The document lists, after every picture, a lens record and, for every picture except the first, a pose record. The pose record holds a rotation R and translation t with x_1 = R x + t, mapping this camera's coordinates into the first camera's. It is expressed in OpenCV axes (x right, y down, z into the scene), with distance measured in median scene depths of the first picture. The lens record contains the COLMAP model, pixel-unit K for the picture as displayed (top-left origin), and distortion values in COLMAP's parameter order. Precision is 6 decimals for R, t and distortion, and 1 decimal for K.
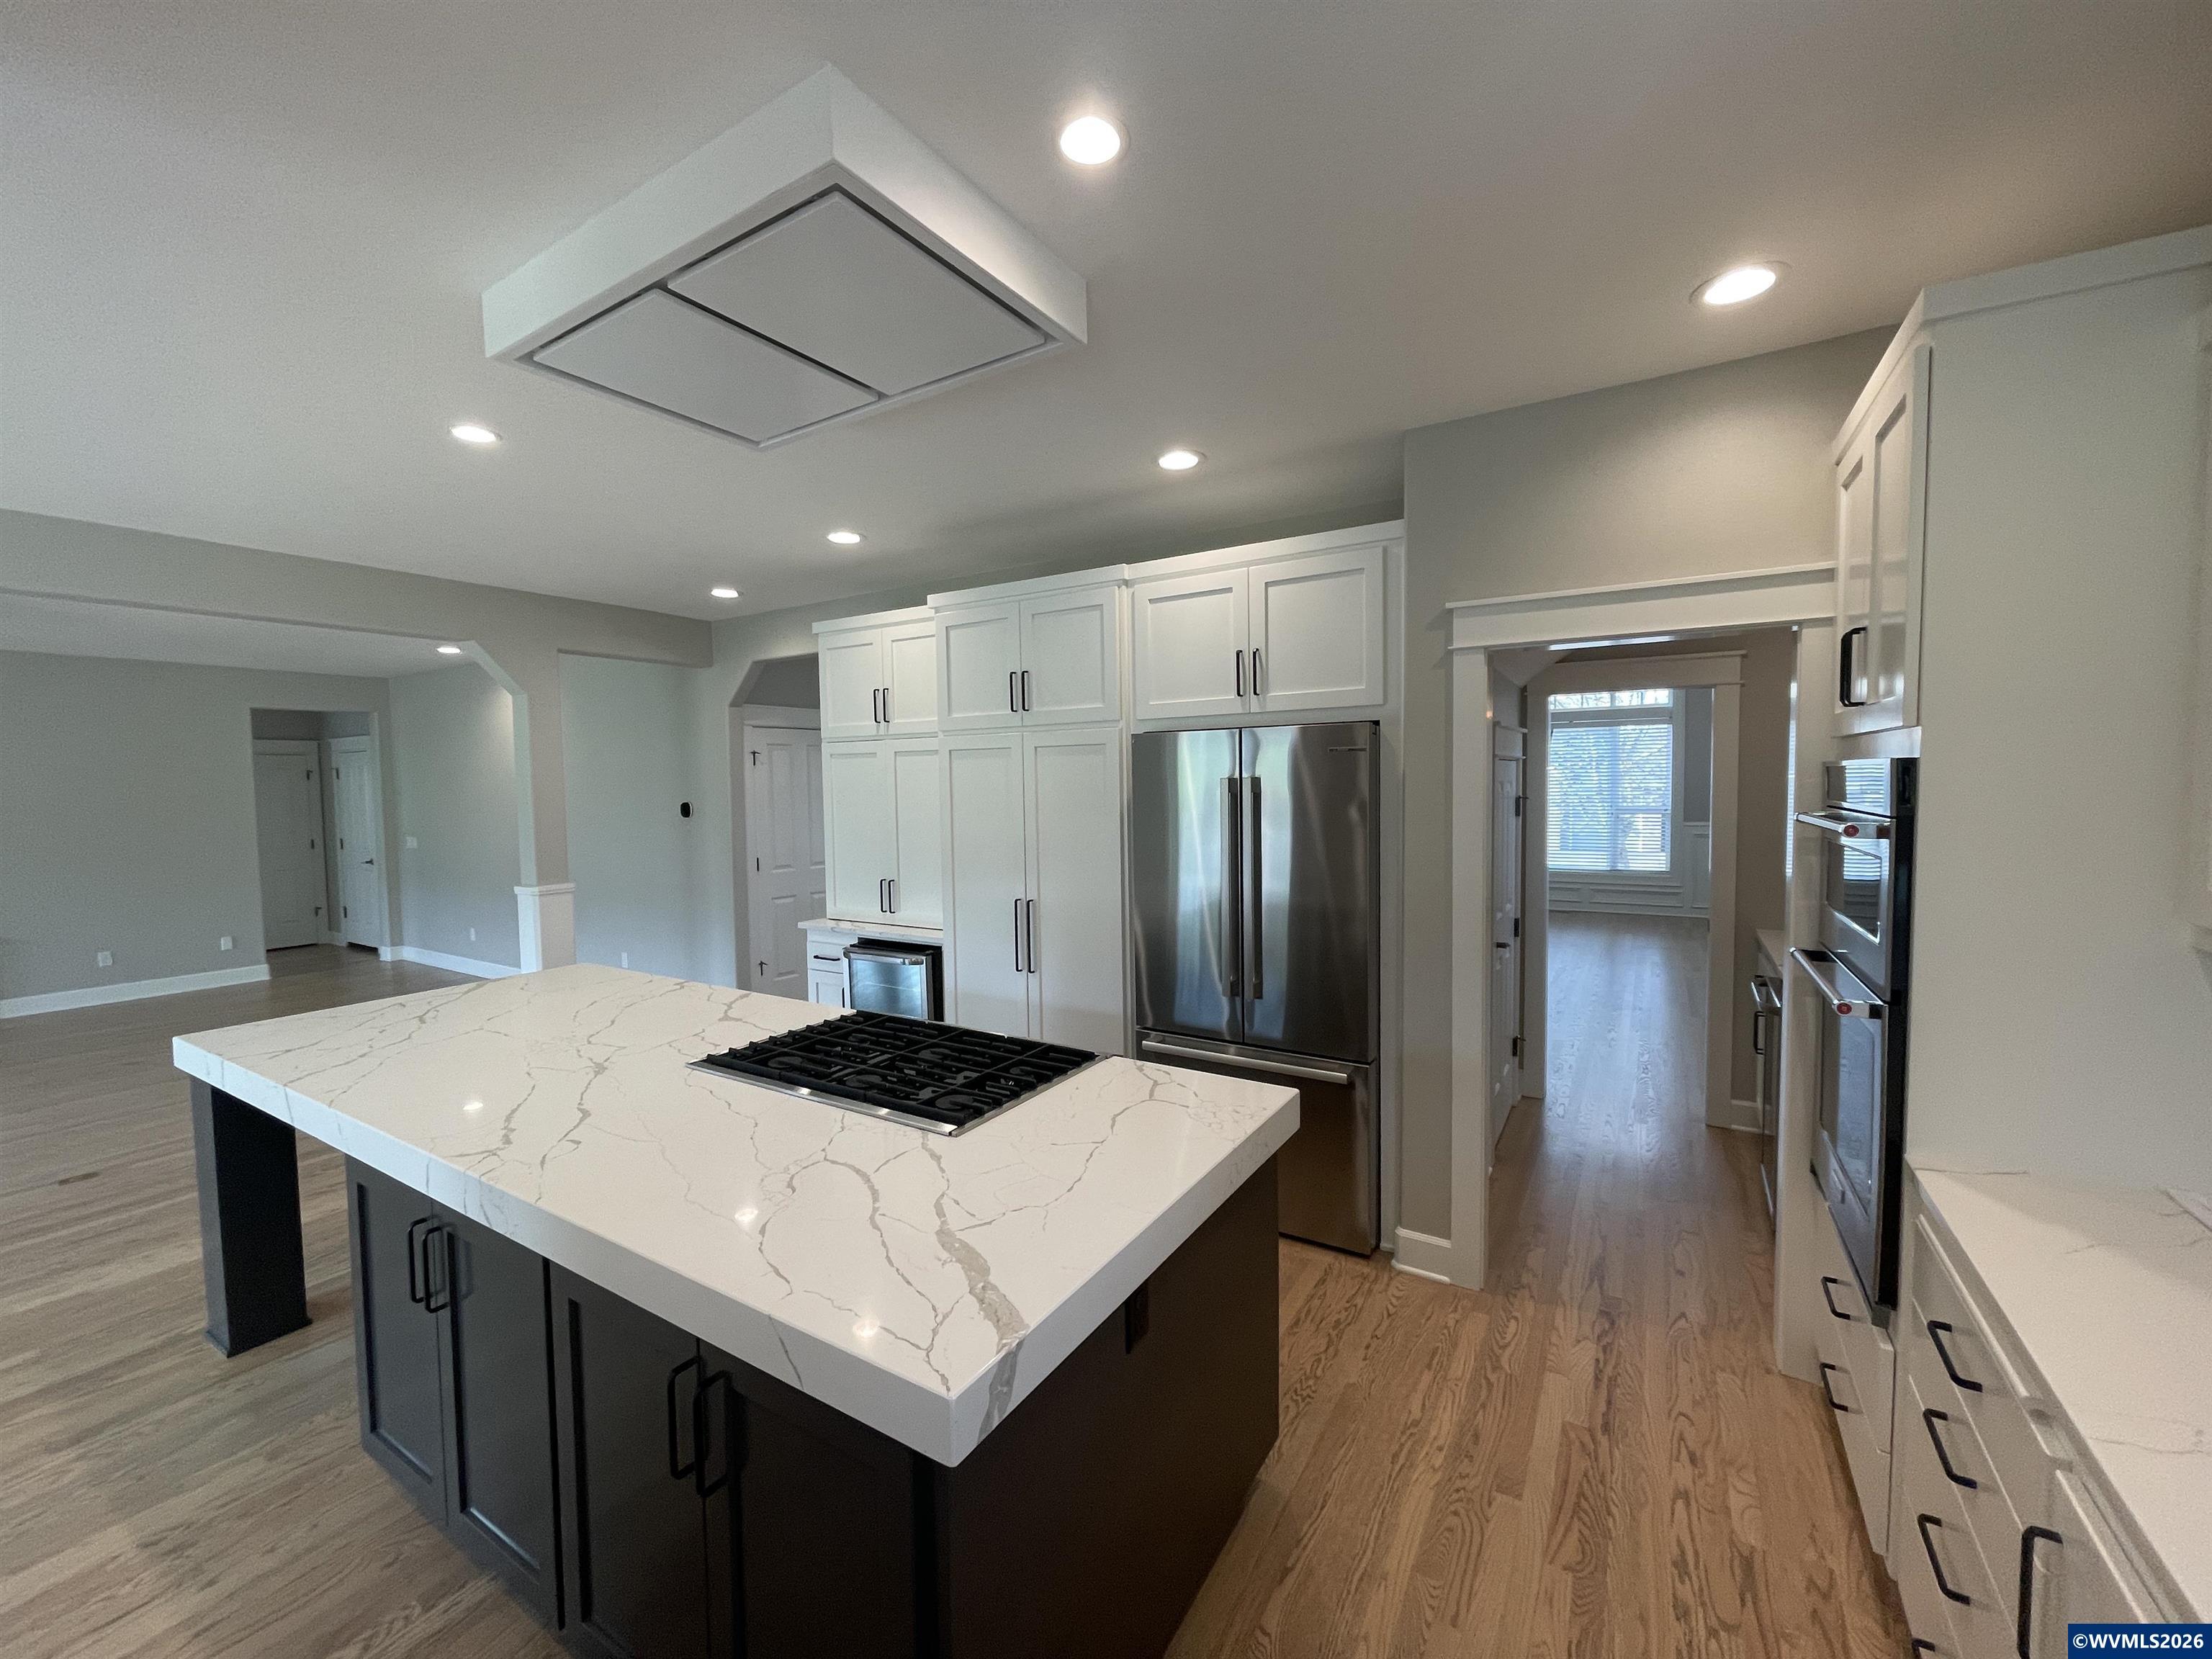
lens RADIAL K [[892.7, 0, 1107.6], [0, 892.7, 825.3], [0, 0, 1]] dist [0.001646, -0.000005]
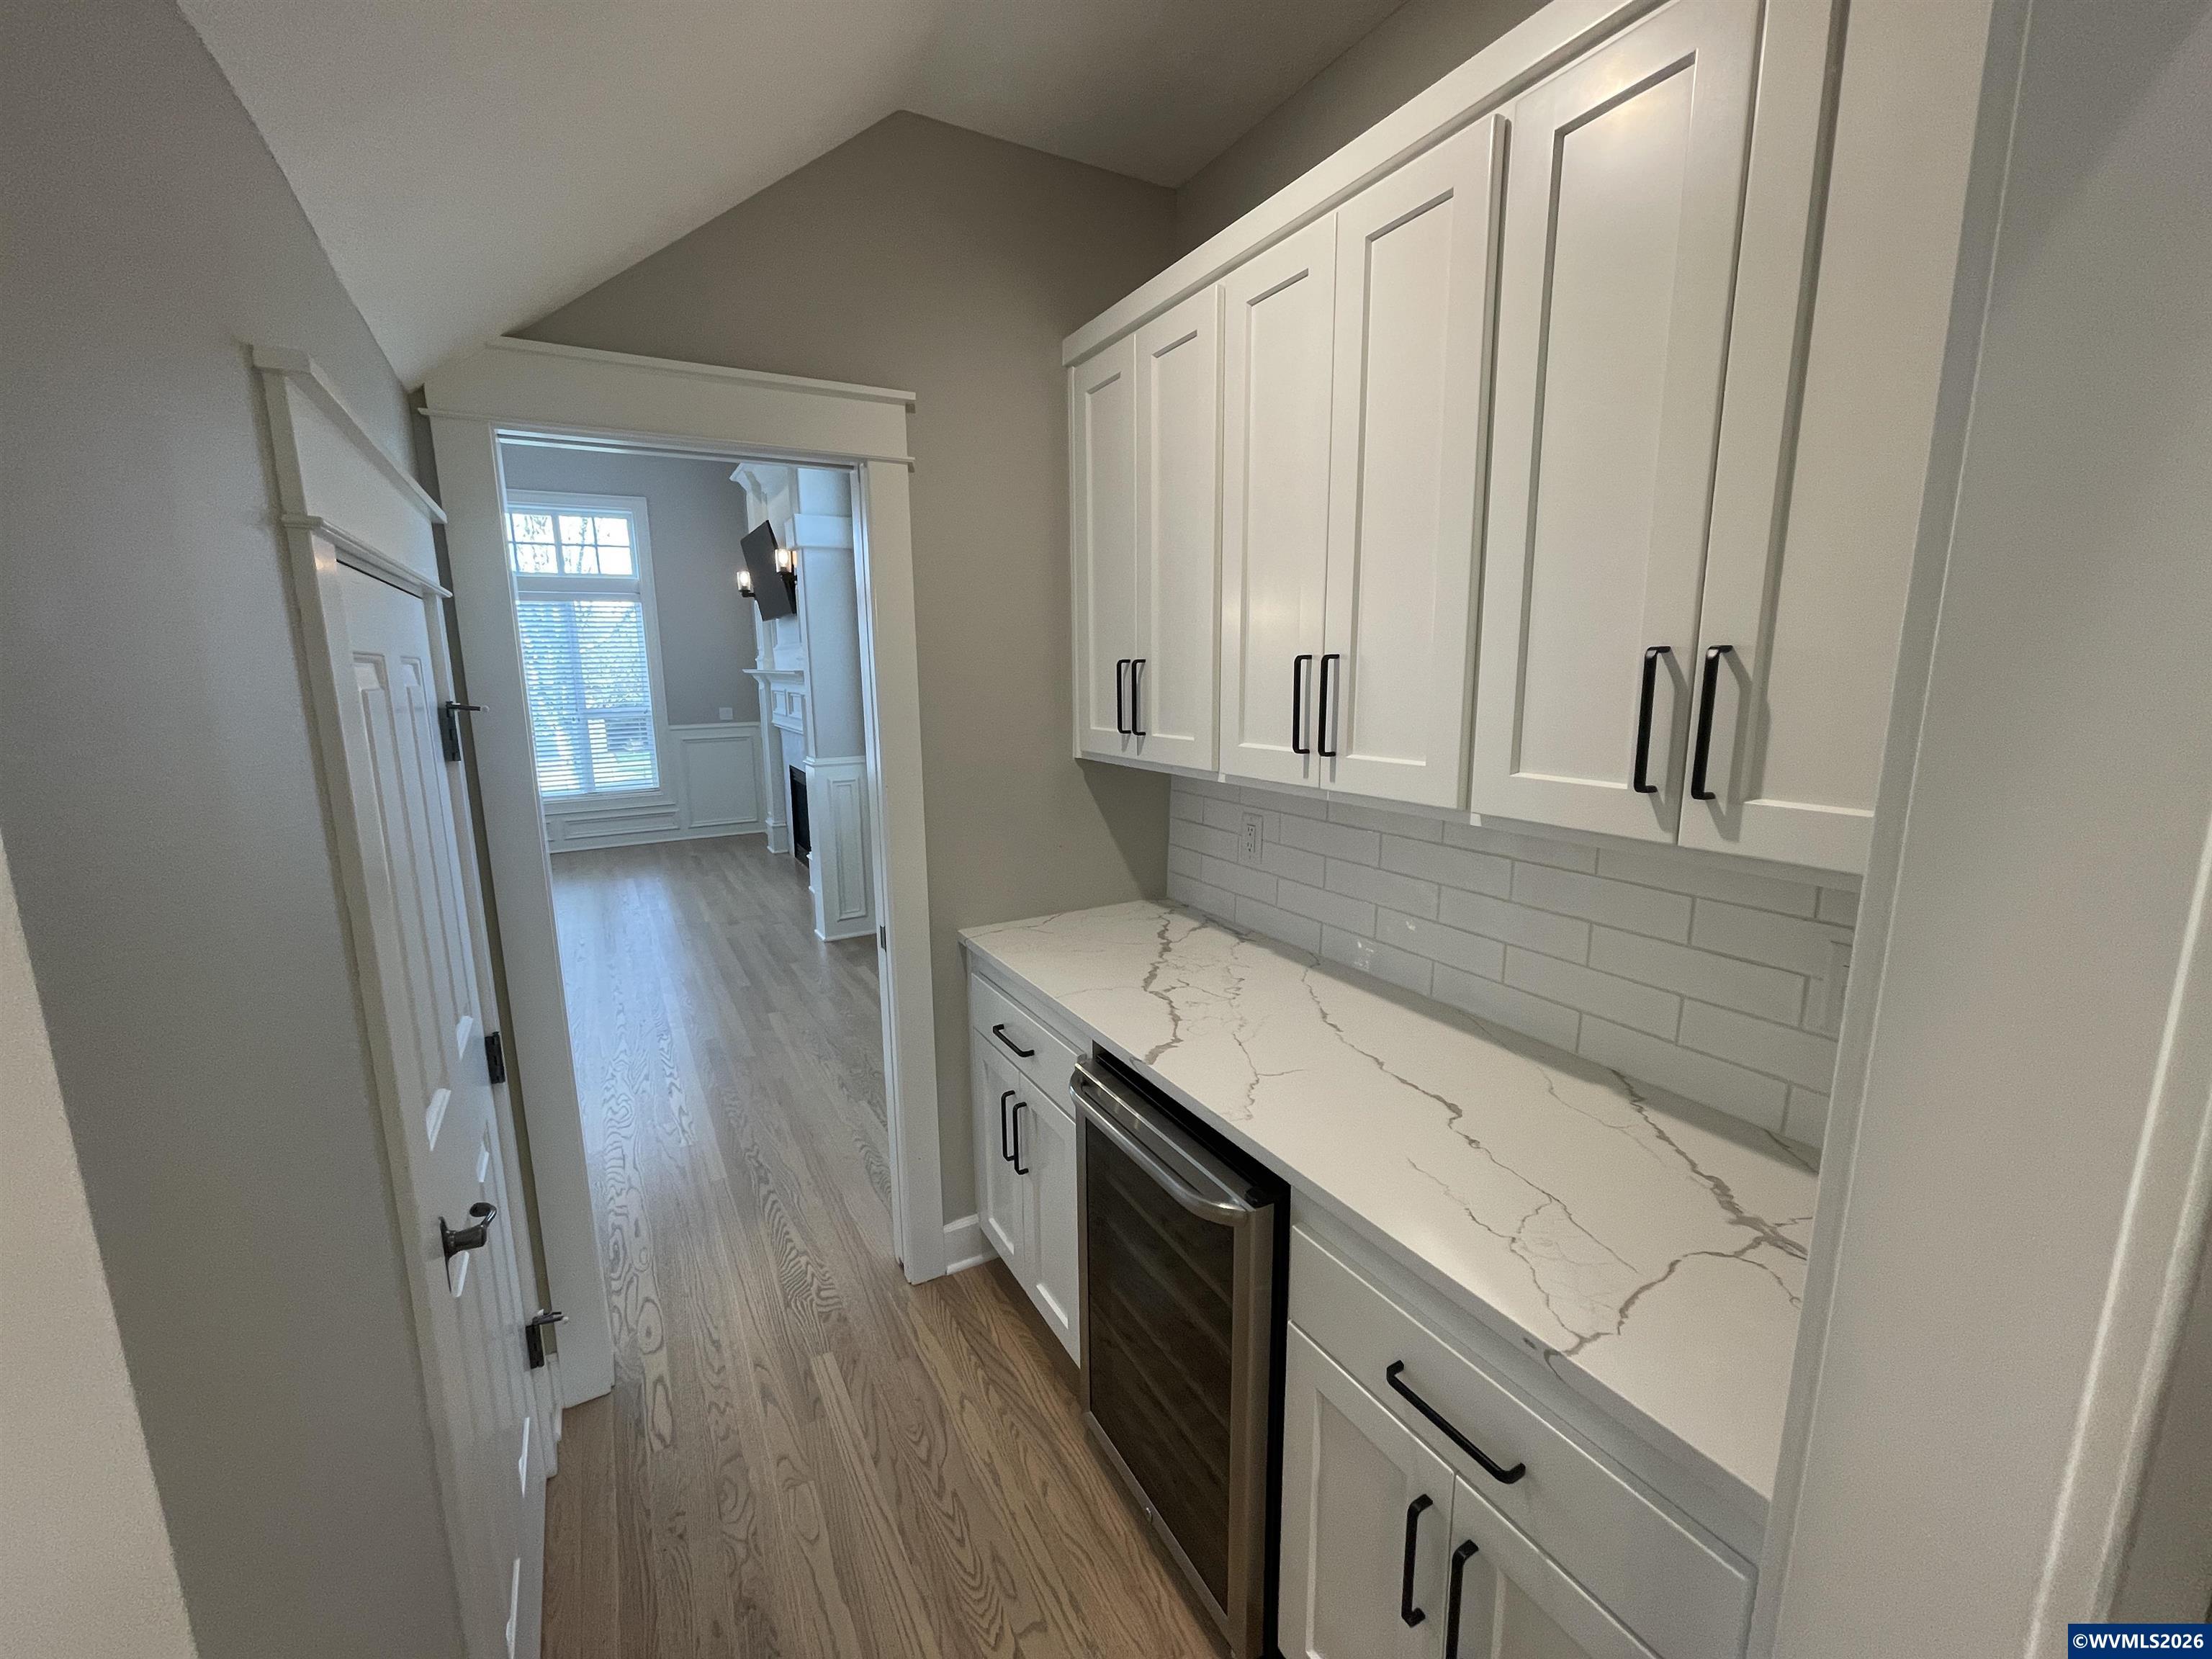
lens RADIAL K [[892.7, 0, 1107.6], [0, 892.7, 825.3], [0, 0, 1]] dist [0.001646, -0.000005]
pose [[0.481289, -0.148279, 0.863930, 0.271470], [0.047128, 0.988540, 0.143412, -0.022963], [-0.875294, -0.028307, 0.482762, 0.594482]]
